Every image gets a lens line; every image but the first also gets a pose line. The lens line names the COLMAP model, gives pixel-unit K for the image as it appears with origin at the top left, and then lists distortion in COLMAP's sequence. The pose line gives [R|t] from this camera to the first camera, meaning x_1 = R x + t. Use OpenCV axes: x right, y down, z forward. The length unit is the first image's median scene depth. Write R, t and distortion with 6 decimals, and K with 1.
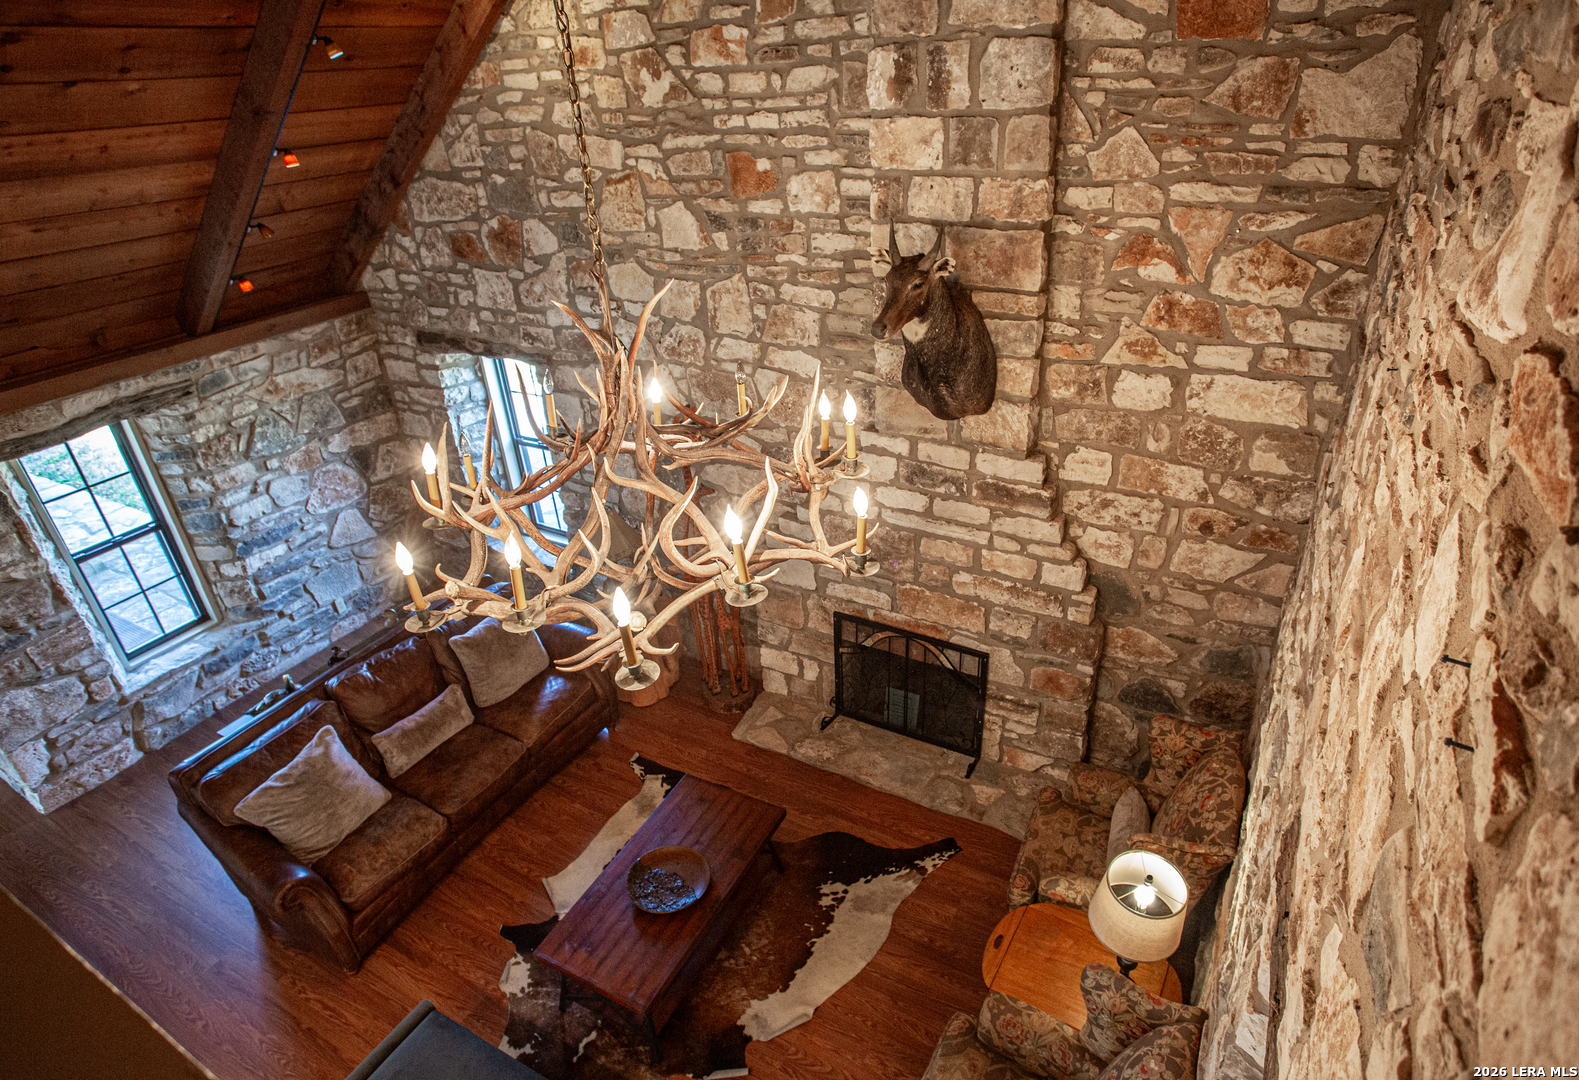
lens RADIAL K [[831.7, 0, 789.5], [0, 831.7, 540.0], [0, 0, 1]] dist [-0.090587, 0.044125]
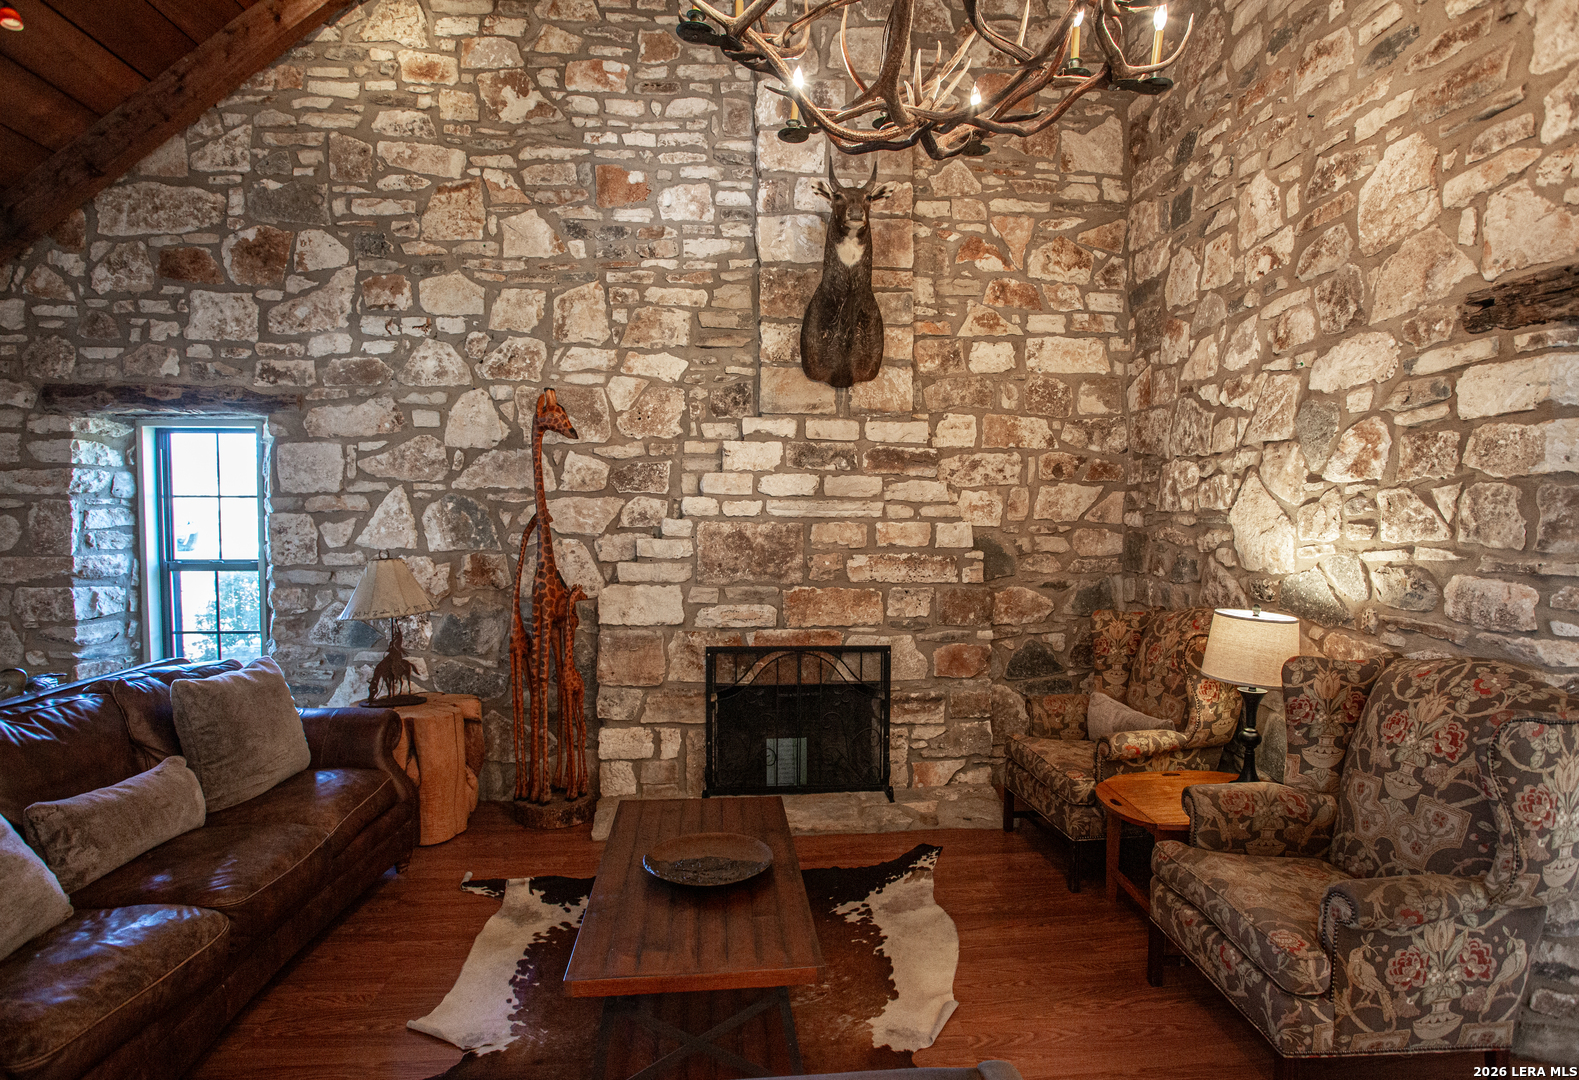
lens RADIAL K [[803.8, 0, 789.5], [0, 803.8, 540.0], [0, 0, 1]] dist [-0.080448, 0.034395]
pose [[0.836493, 0.037371, 0.546701, -0.400265], [0.221083, 0.889854, -0.399101, 0.407099], [-0.501399, 0.454712, 0.736095, 0.350284]]
